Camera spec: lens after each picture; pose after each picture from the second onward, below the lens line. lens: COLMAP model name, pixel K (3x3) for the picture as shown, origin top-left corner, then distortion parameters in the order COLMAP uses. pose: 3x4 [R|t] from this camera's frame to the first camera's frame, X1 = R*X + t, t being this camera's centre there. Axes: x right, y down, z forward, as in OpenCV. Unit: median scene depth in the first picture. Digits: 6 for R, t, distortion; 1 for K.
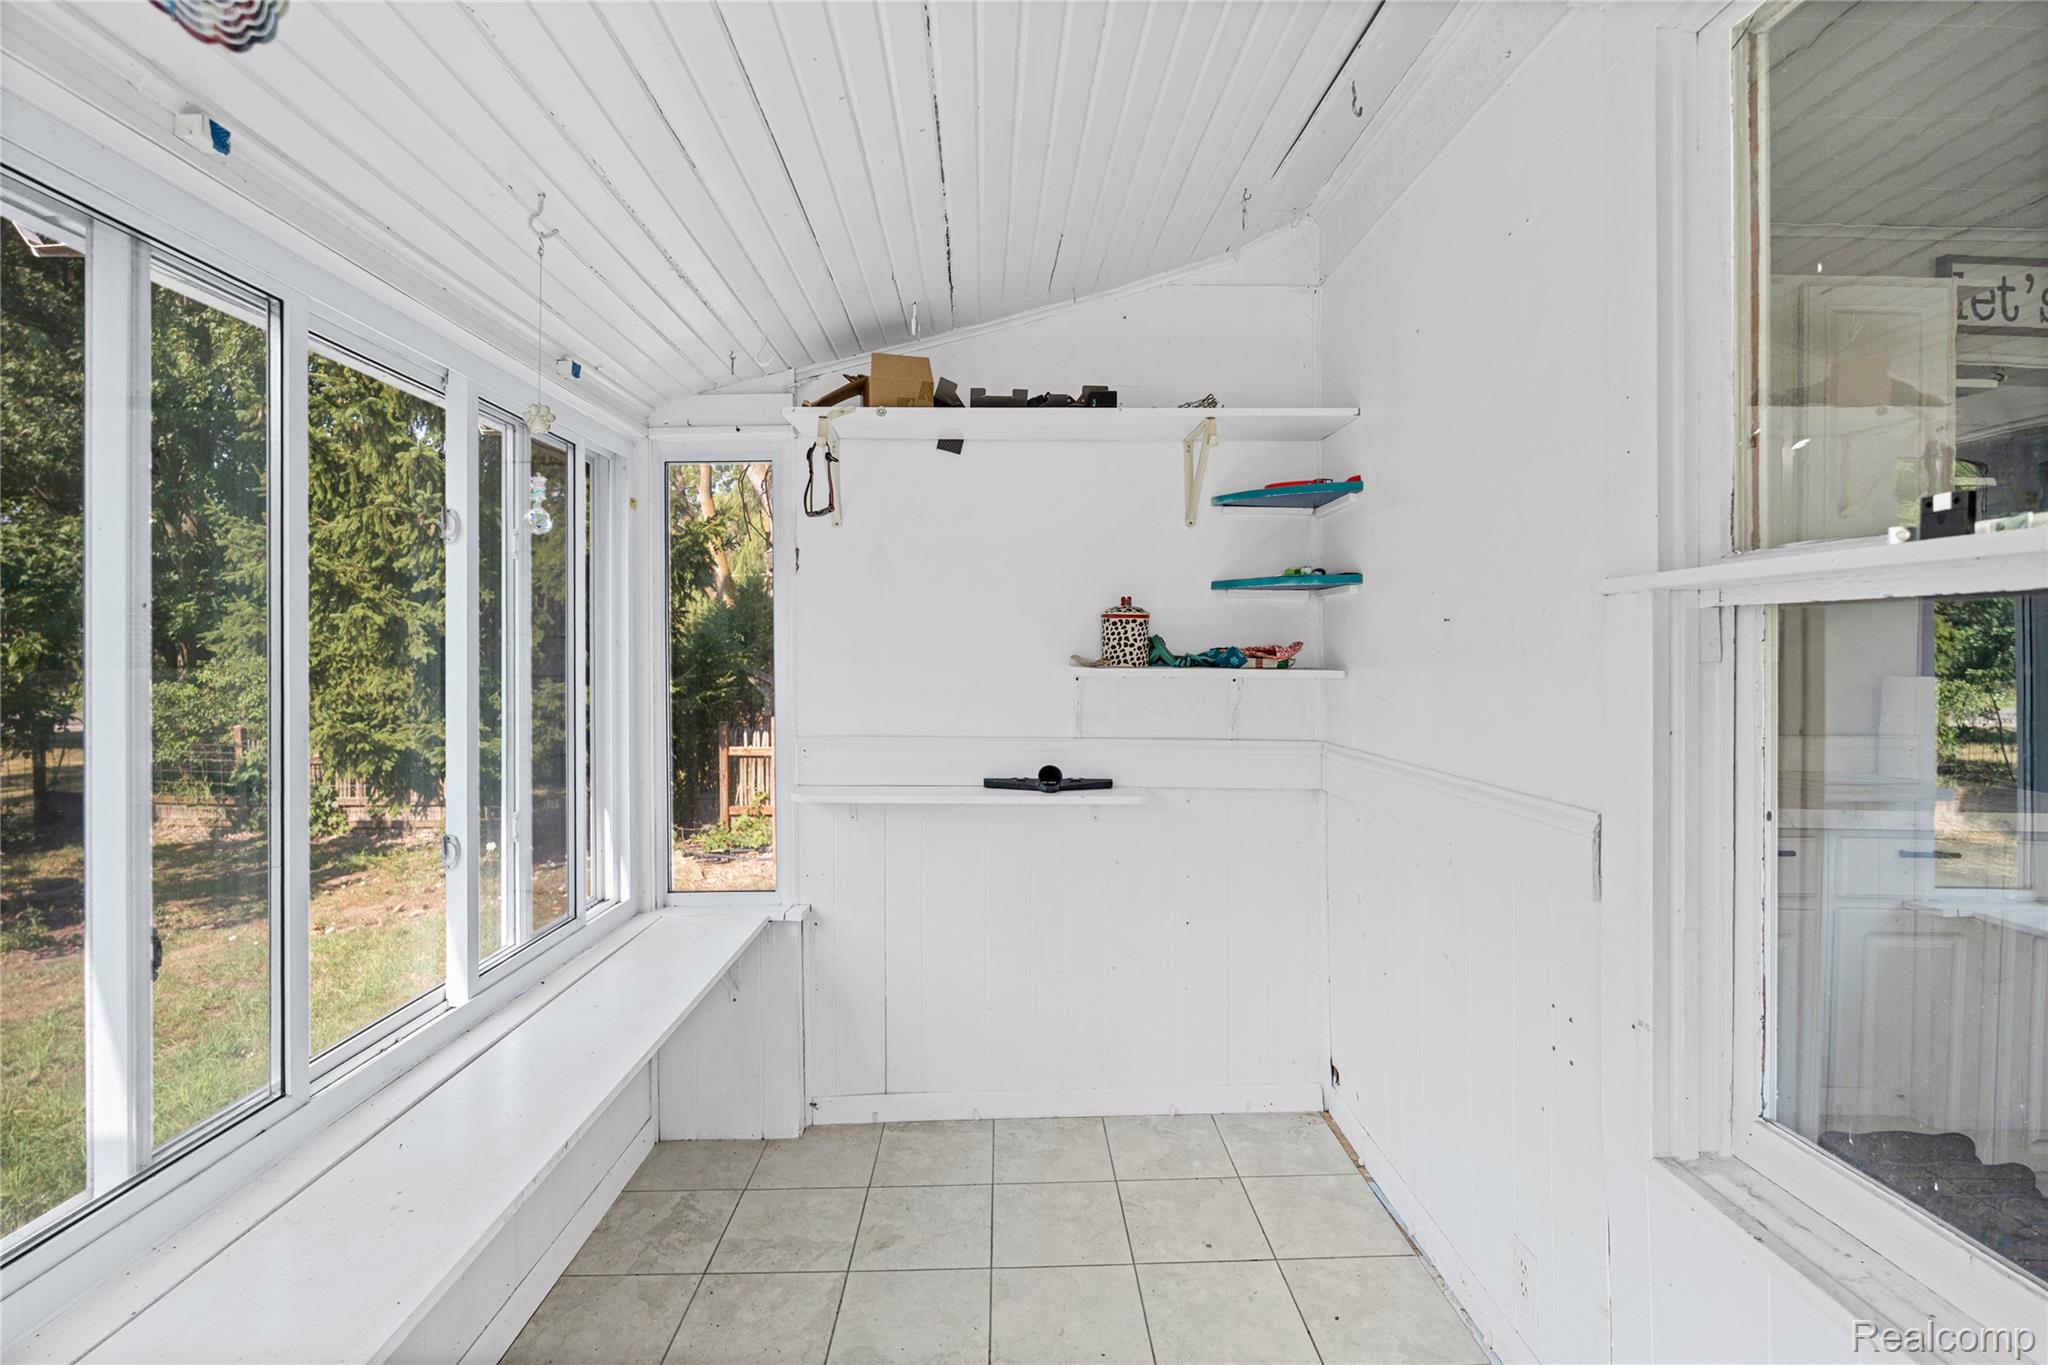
lens RADIAL K [[926.3, 0, 1024.1], [0, 926.3, 657.2], [0, 0, 1]] dist [0.004192, 0.000079]
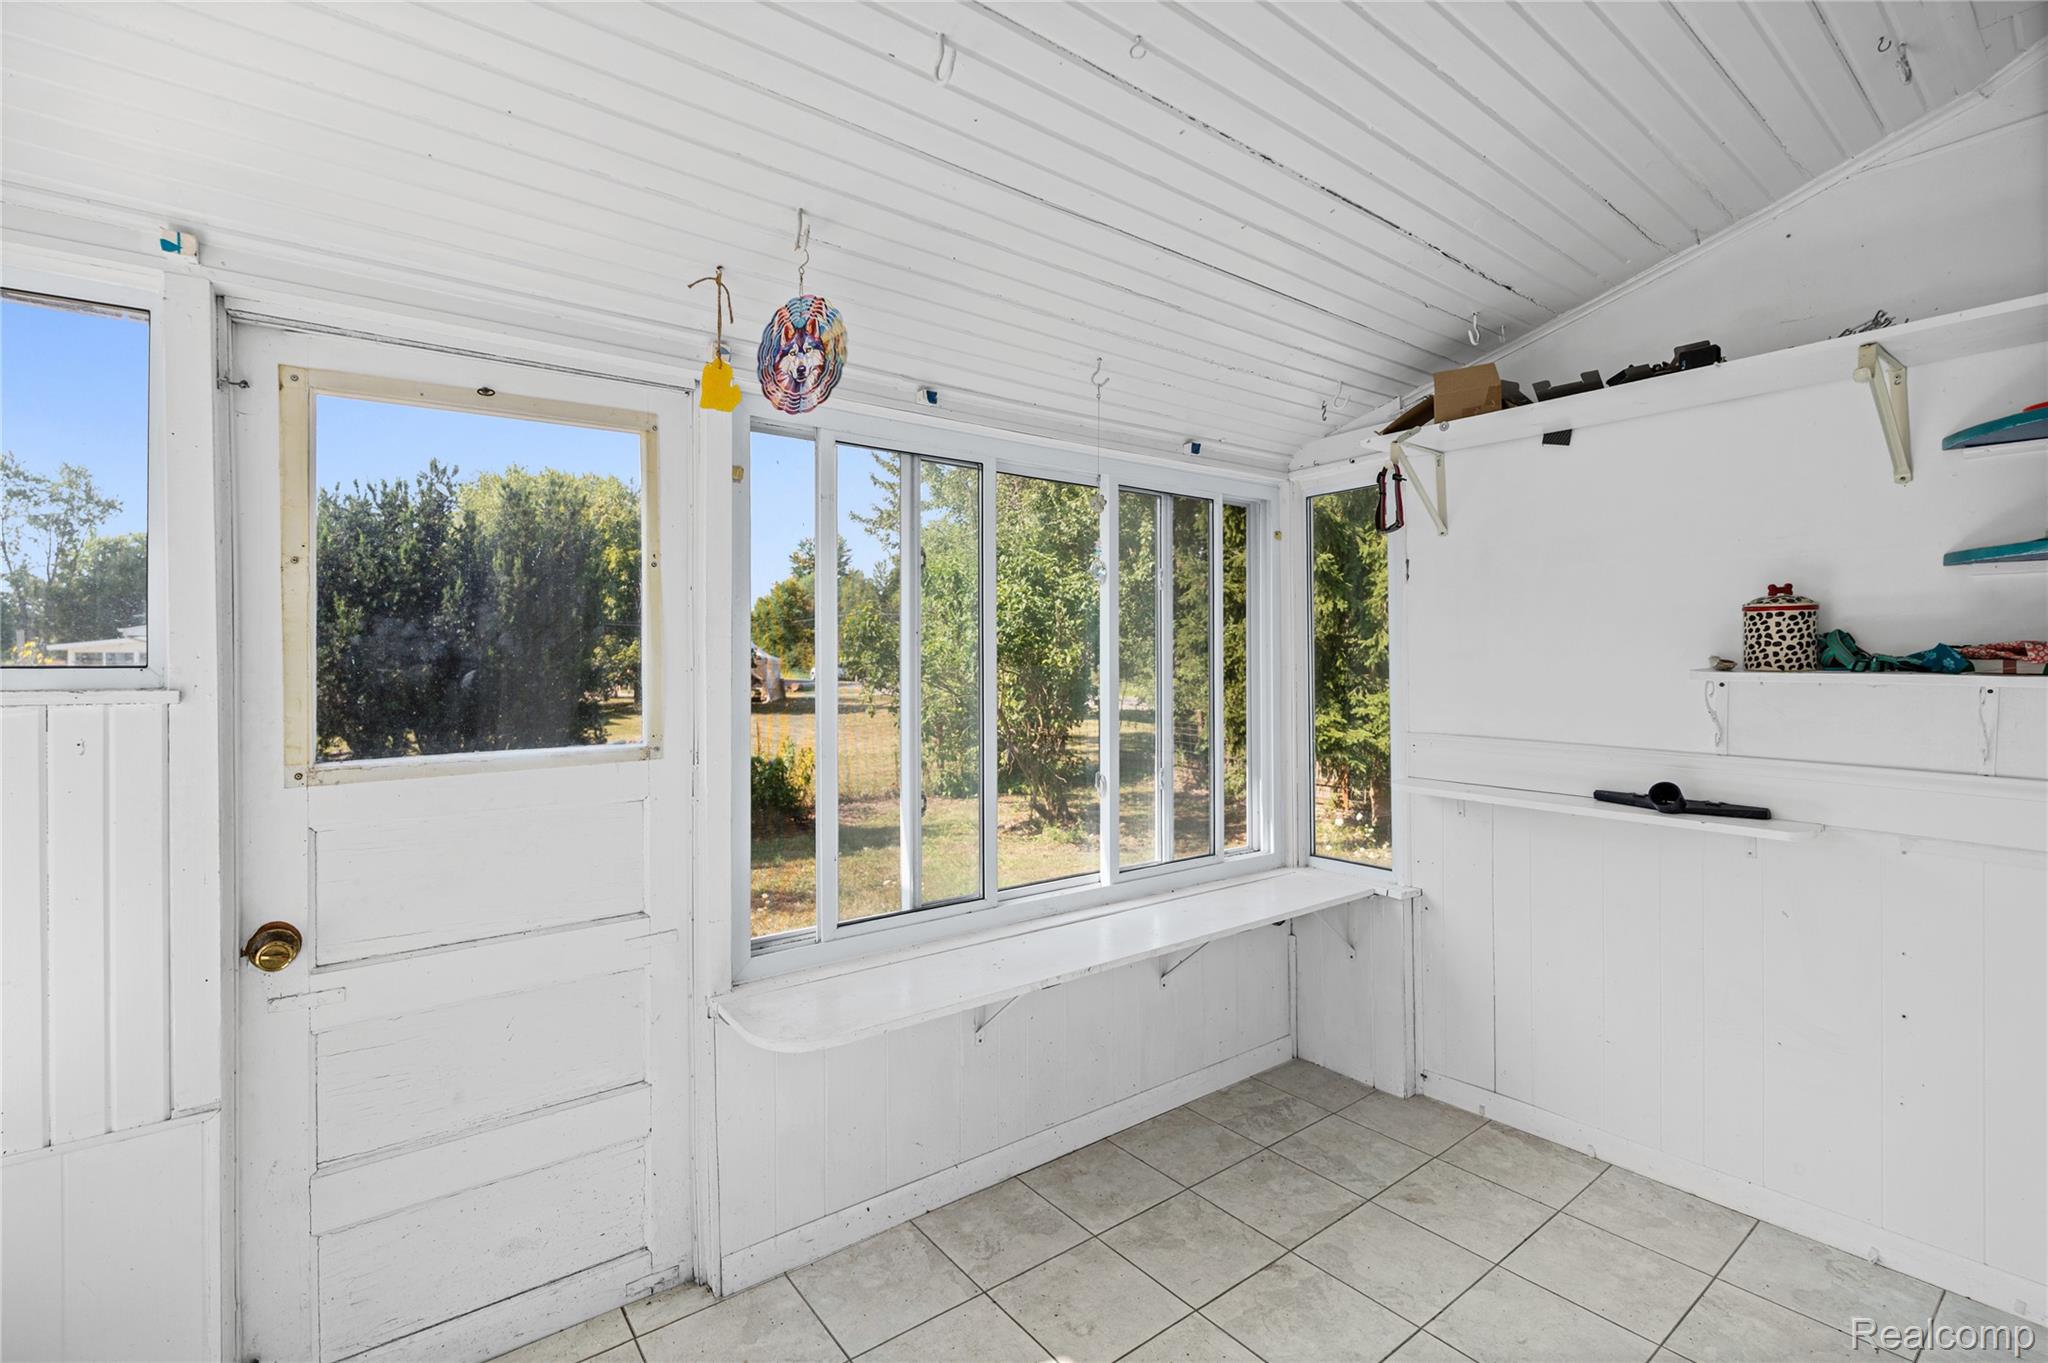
lens RADIAL K [[926.3, 0, 1024.1], [0, 926.3, 656.2], [0, 0, 1]] dist [0.004192, 0.000079]
pose [[0.596579, -0.002270, -0.802551, 0.374006], [0.000300, 0.999997, -0.002605, -0.000339], [0.802554, 0.001313, 0.596578, -0.012205]]
